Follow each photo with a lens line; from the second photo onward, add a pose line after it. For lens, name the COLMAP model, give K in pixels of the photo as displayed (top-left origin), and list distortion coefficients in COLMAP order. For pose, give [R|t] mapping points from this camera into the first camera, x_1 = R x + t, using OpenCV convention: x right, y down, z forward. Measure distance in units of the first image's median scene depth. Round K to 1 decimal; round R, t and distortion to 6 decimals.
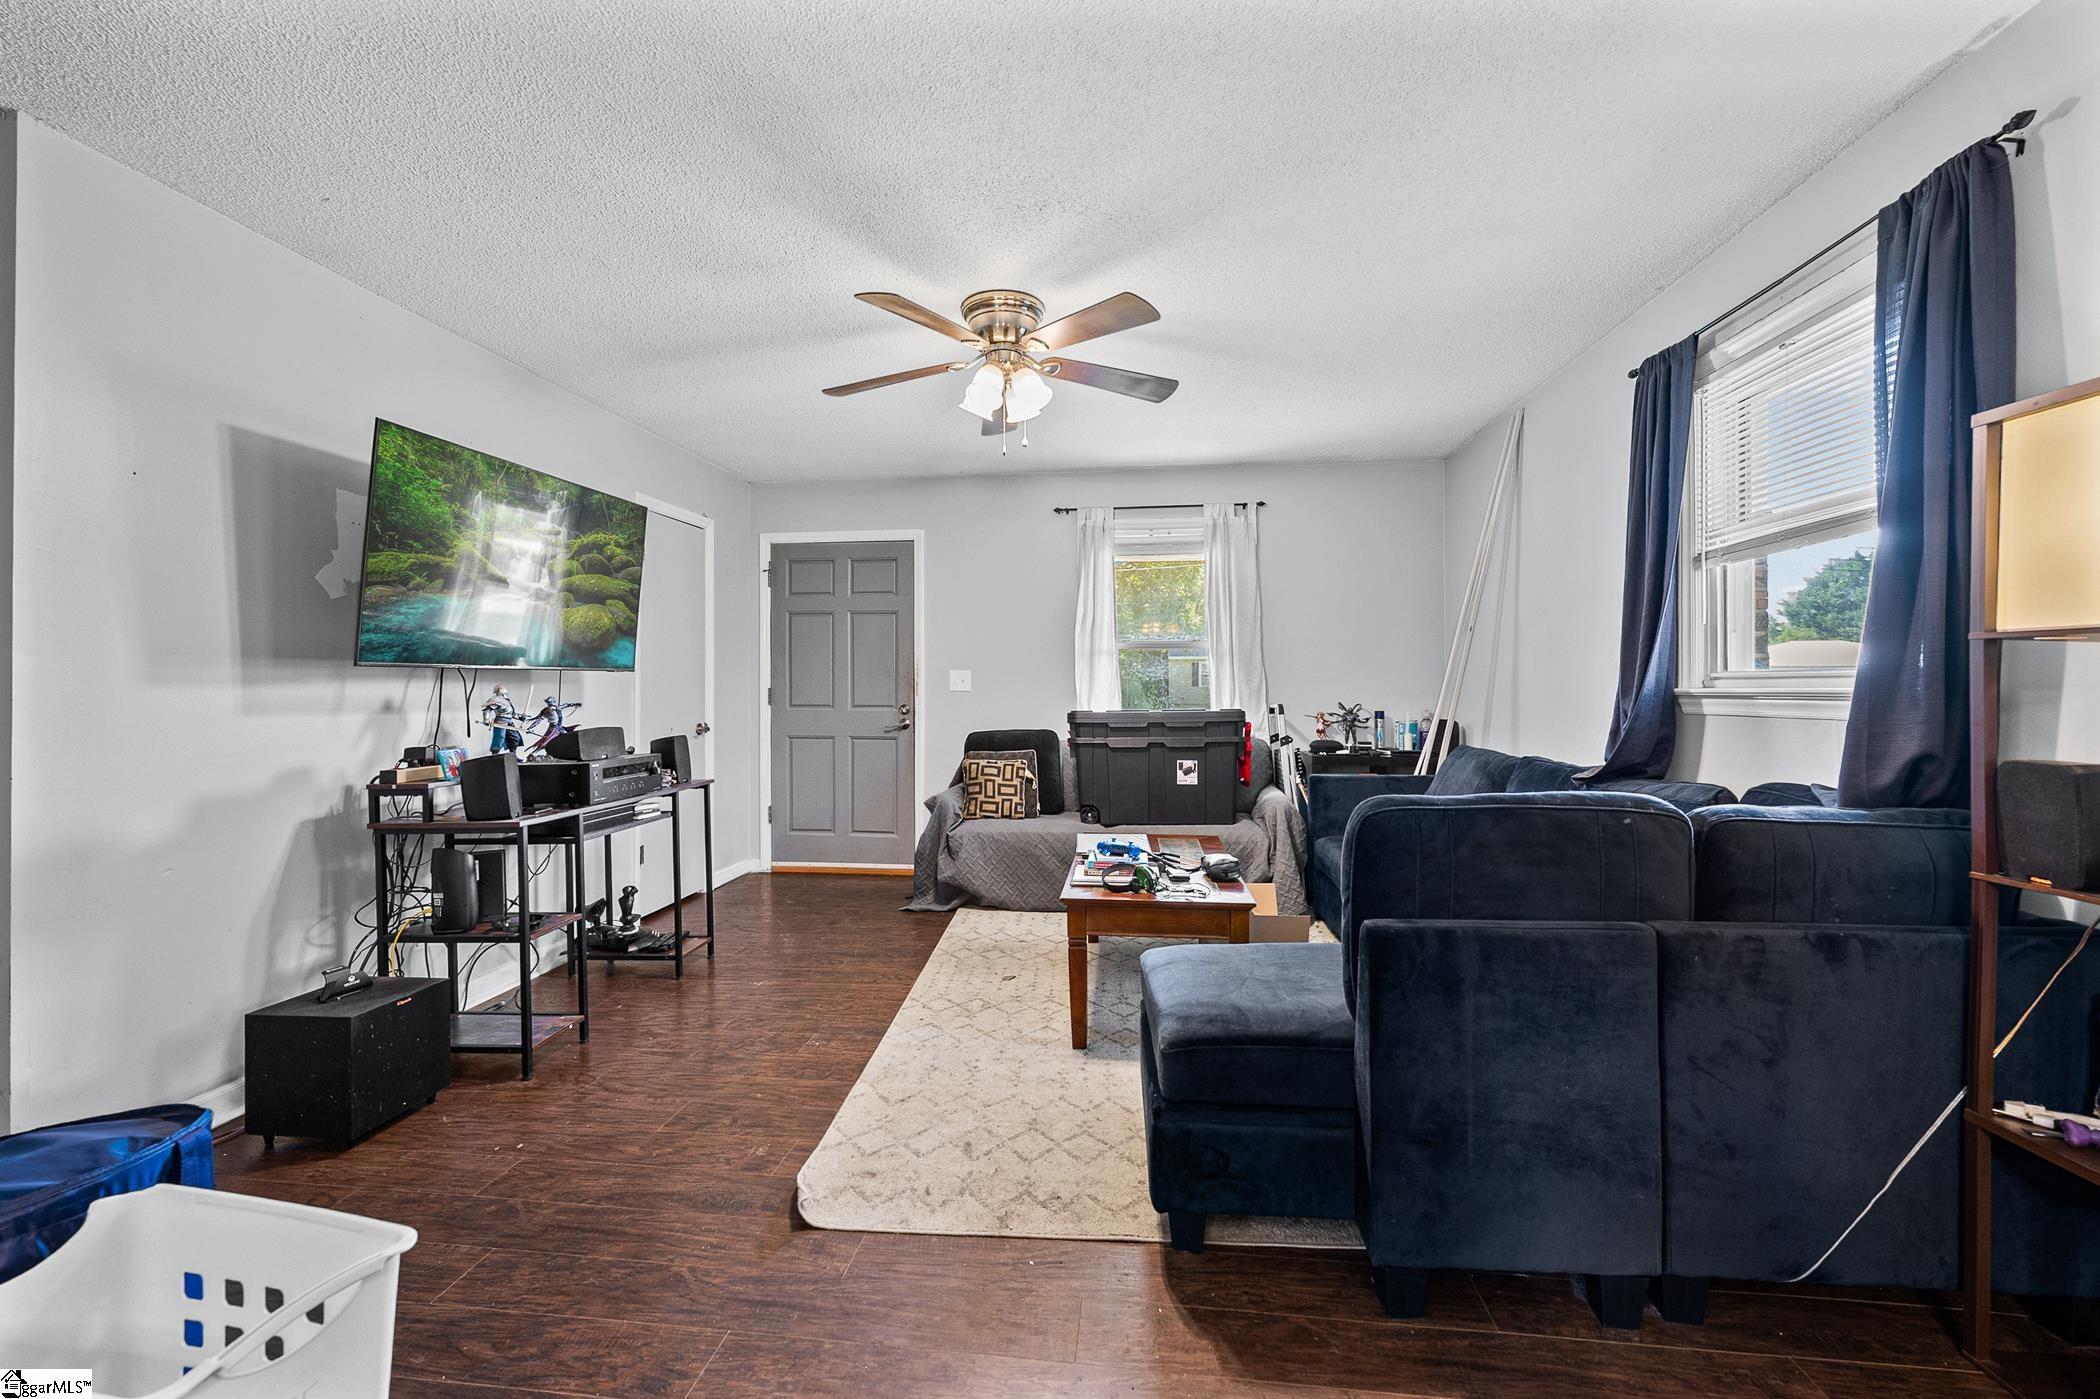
lens RADIAL K [[854.3, 0, 1046.8], [0, 854.3, 706.0], [0, 0, 1]] dist [-0.000125, -0.000131]
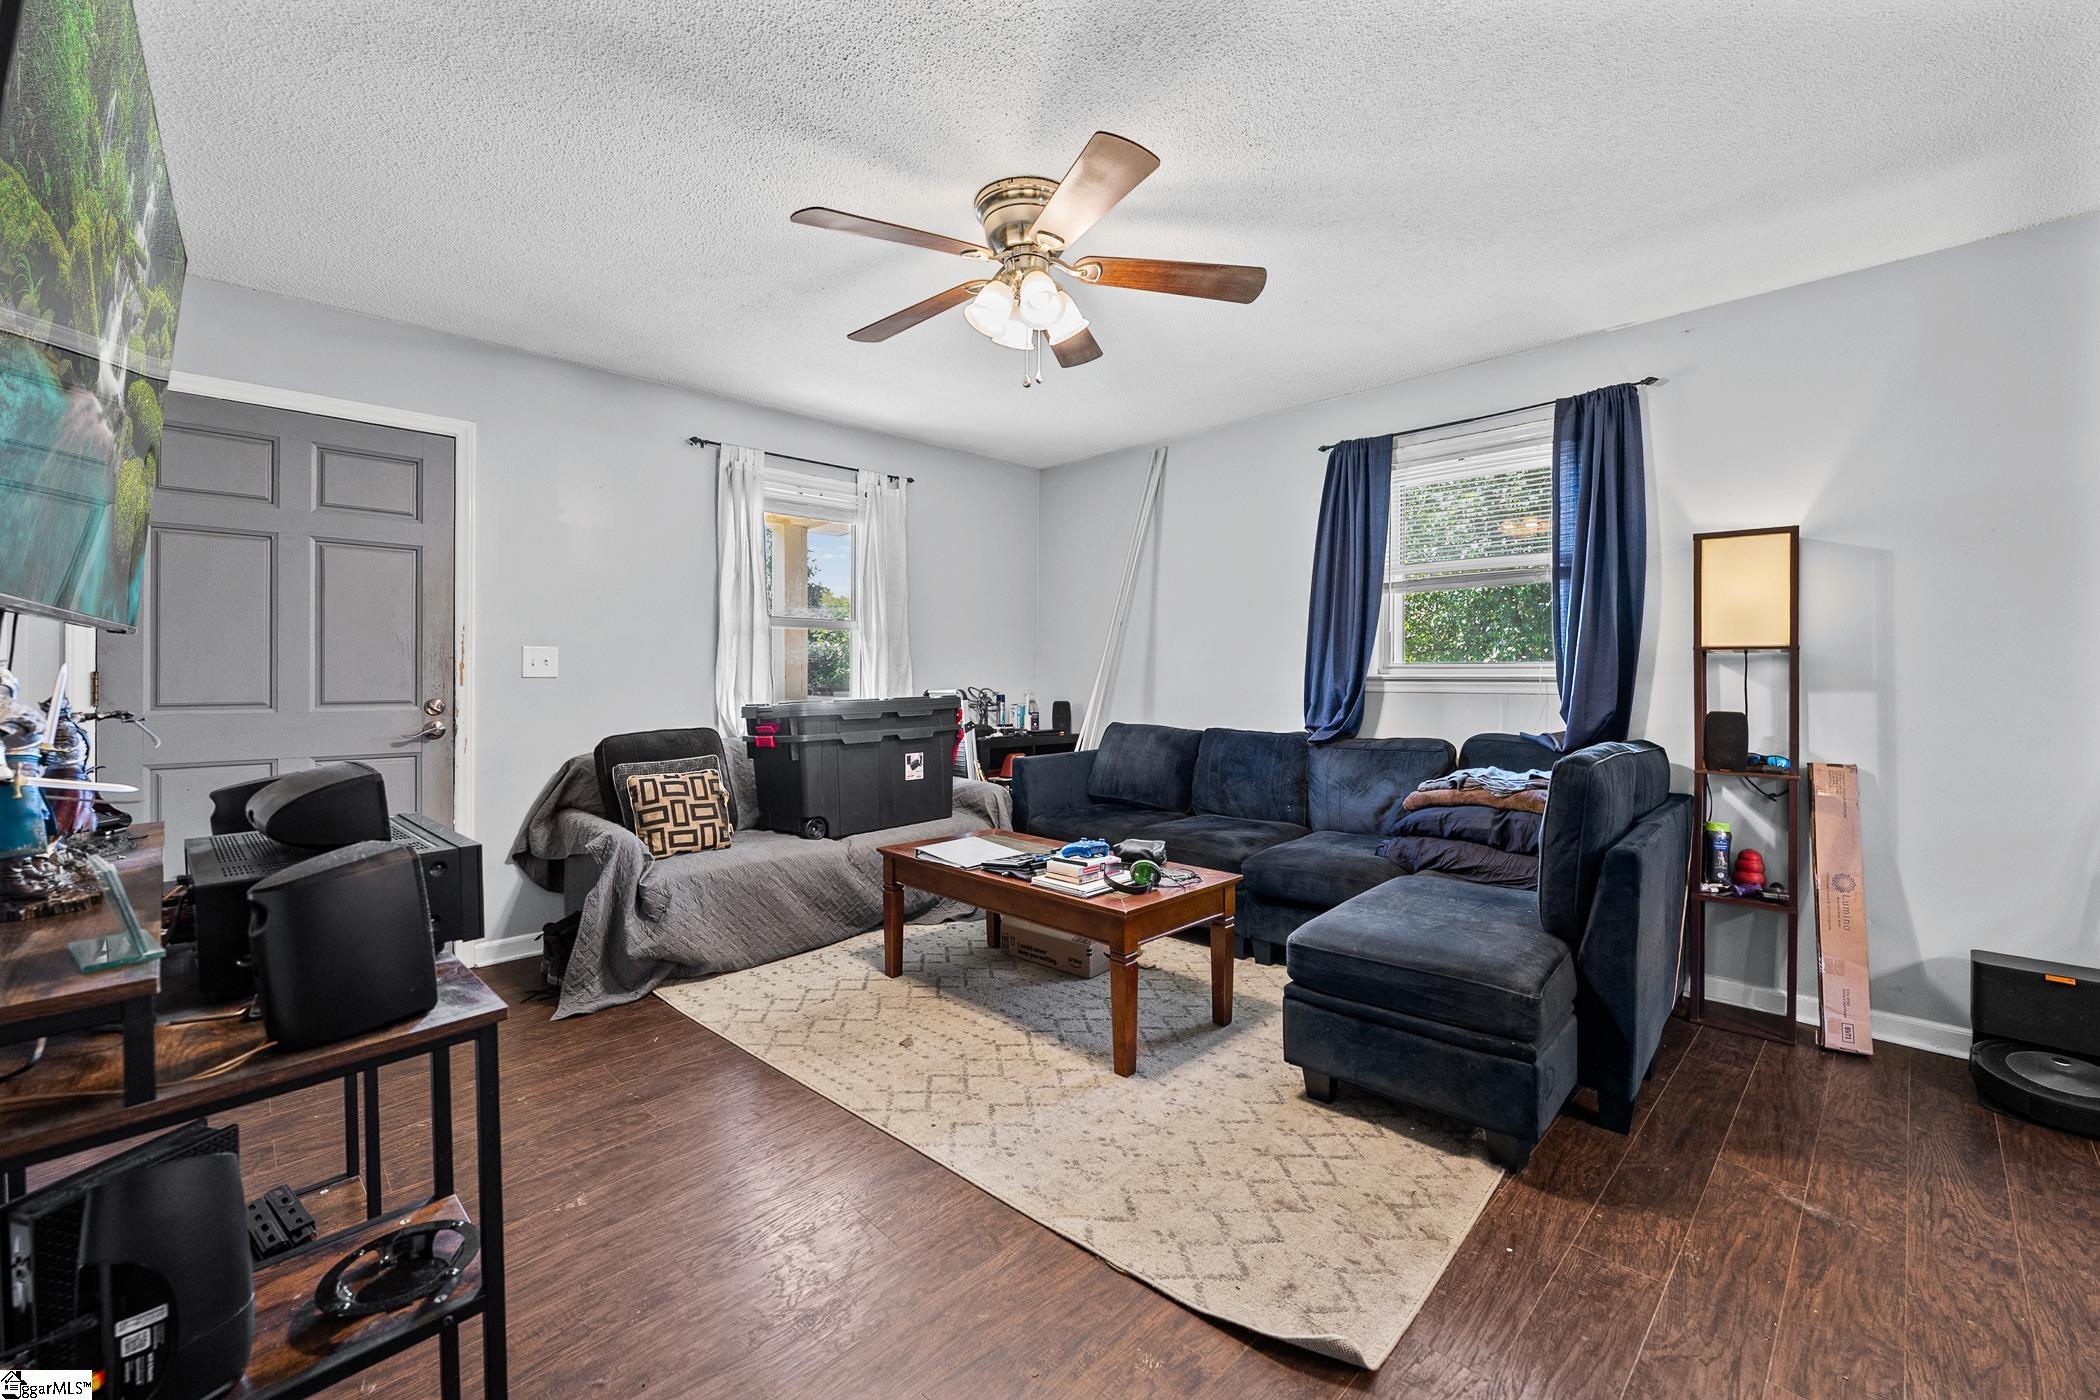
lens RADIAL K [[852.7, 0, 1045.5], [0, 852.7, 696.5], [0, 0, 1]] dist [-0.000021, 0.000117]
pose [[0.619749, -0.020457, 0.784533, -0.458517], [0.014539, 0.999788, 0.014585, -0.007729], [-0.784665, 0.002367, 0.619915, 0.328561]]
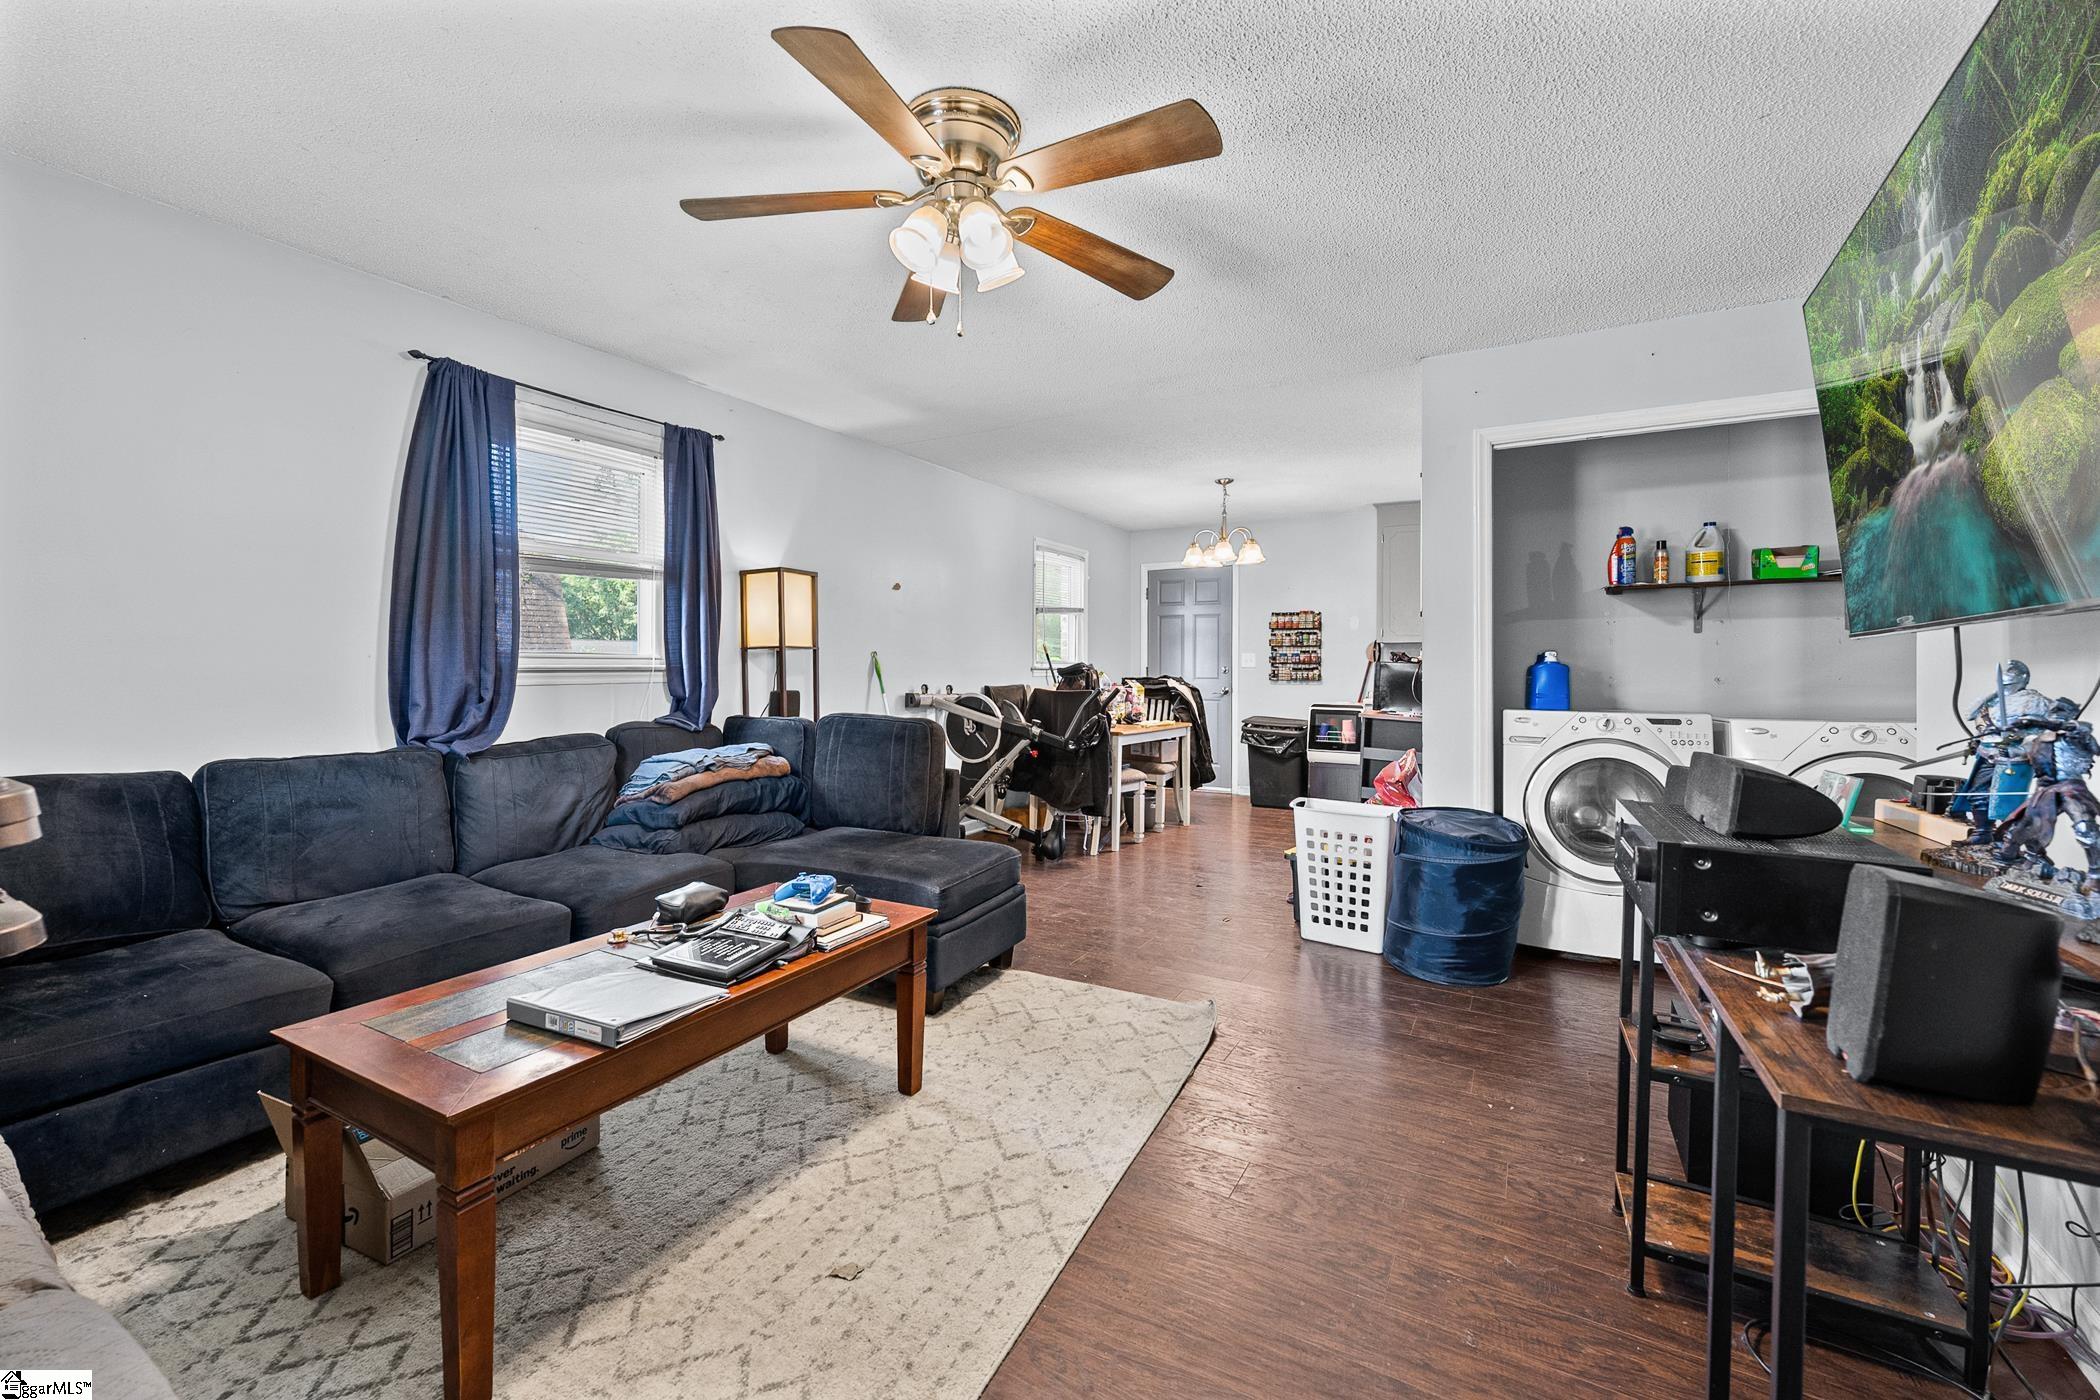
lens RADIAL K [[852.7, 0, 1045.5], [0, 852.7, 696.5], [0, 0, 1]] dist [-0.000021, 0.000117]
pose [[-0.925268, -0.012327, 0.379114, -0.257607], [0.007393, 0.998696, 0.050515, -0.019237], [-0.379242, 0.049542, -0.923970, 1.098530]]
